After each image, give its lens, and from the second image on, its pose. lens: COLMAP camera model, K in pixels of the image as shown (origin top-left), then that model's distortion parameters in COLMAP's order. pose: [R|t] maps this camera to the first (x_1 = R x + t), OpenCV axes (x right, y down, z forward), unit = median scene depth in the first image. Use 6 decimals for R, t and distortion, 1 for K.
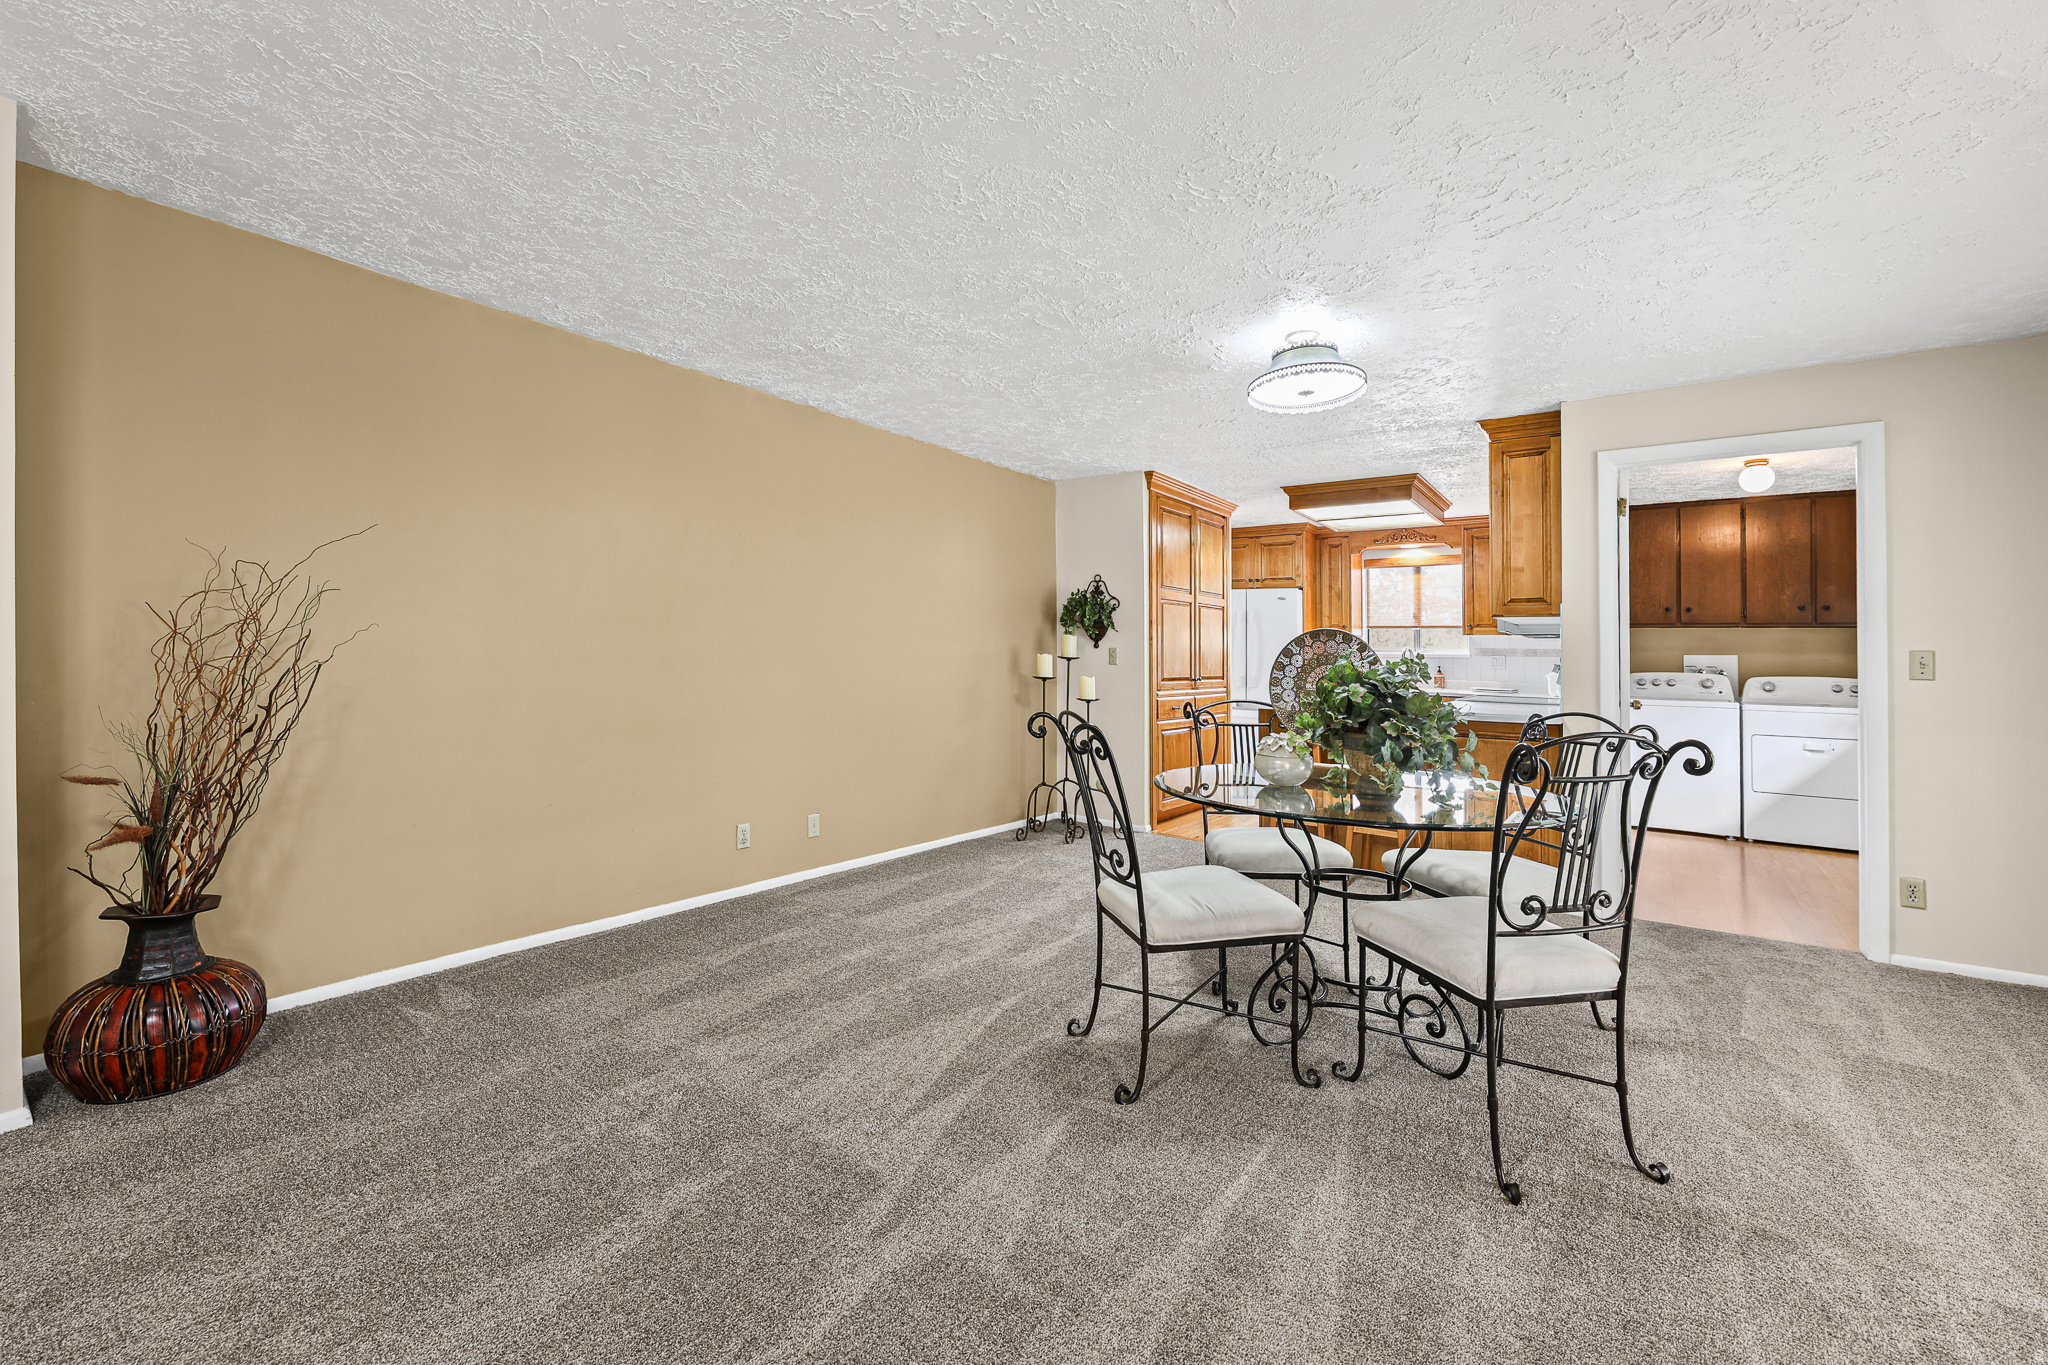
lens RADIAL K [[843.2, 0, 1006.7], [0, 843.2, 648.1], [0, 0, 1]] dist [-0.000927, -0.001803]
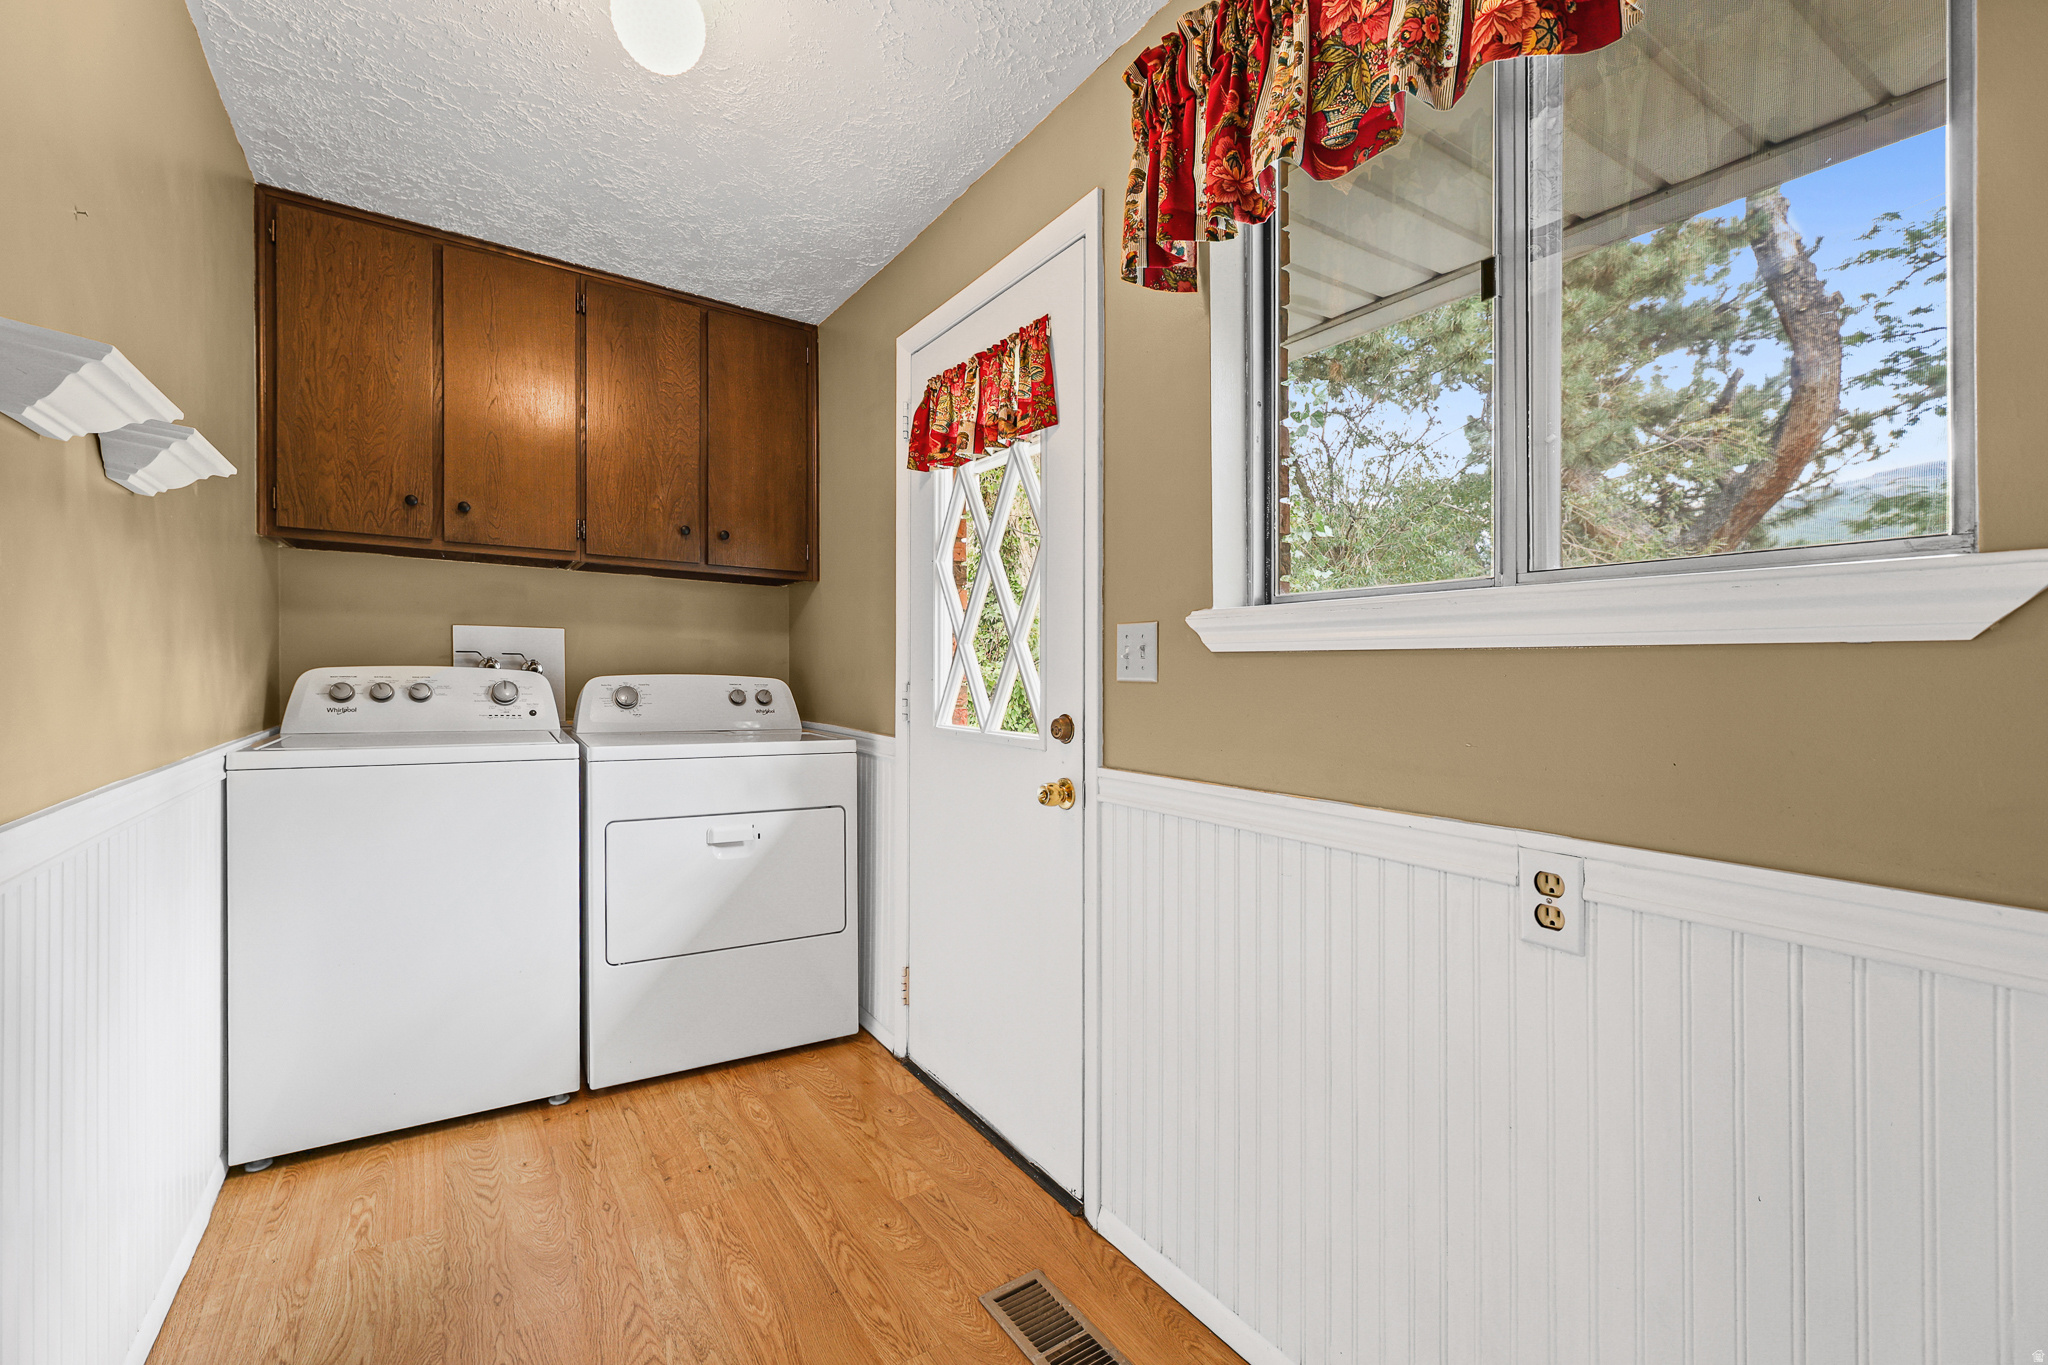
lens RADIAL K [[843.2, 0, 1029.0], [0, 843.2, 676.6], [0, 0, 1]] dist [-0.000927, -0.001803]
pose [[0.314387, -0.011185, 0.949229, 0.532997], [-0.018384, 0.999671, 0.017868, 0.022654], [-0.949117, -0.023068, 0.314078, 0.640663]]
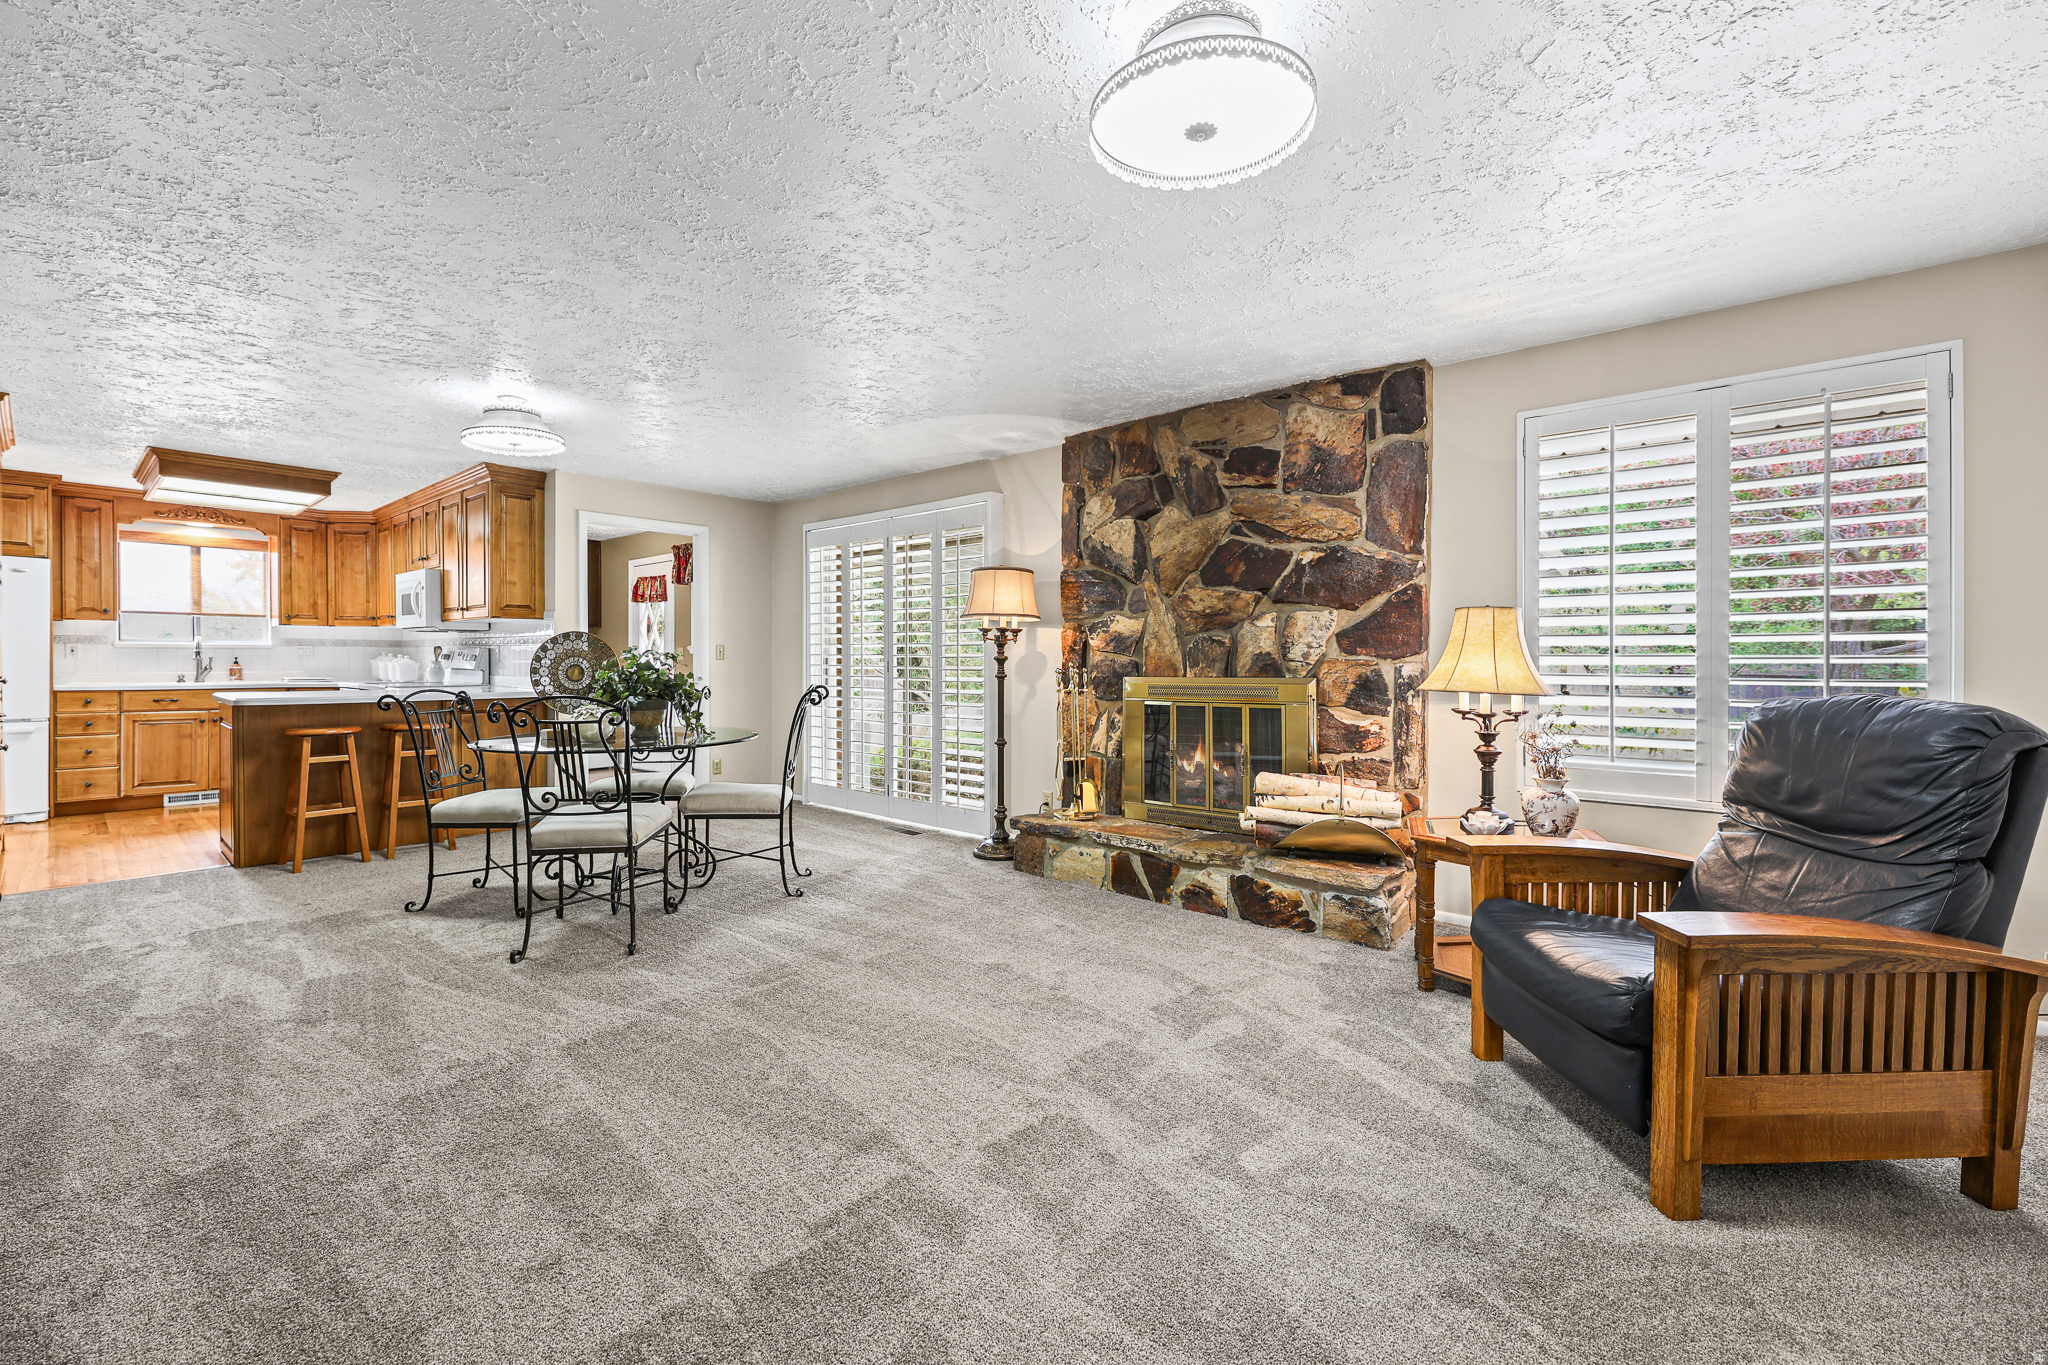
lens RADIAL K [[843.2, 0, 1021.5], [0, 843.2, 664.9], [0, 0, 1]] dist [-0.000927, -0.001803]
pose [[0.062146, -0.025370, 0.997745, -0.472646], [-0.012269, 0.999582, 0.026181, -0.006409], [-0.997992, -0.013868, 0.061809, 0.084242]]
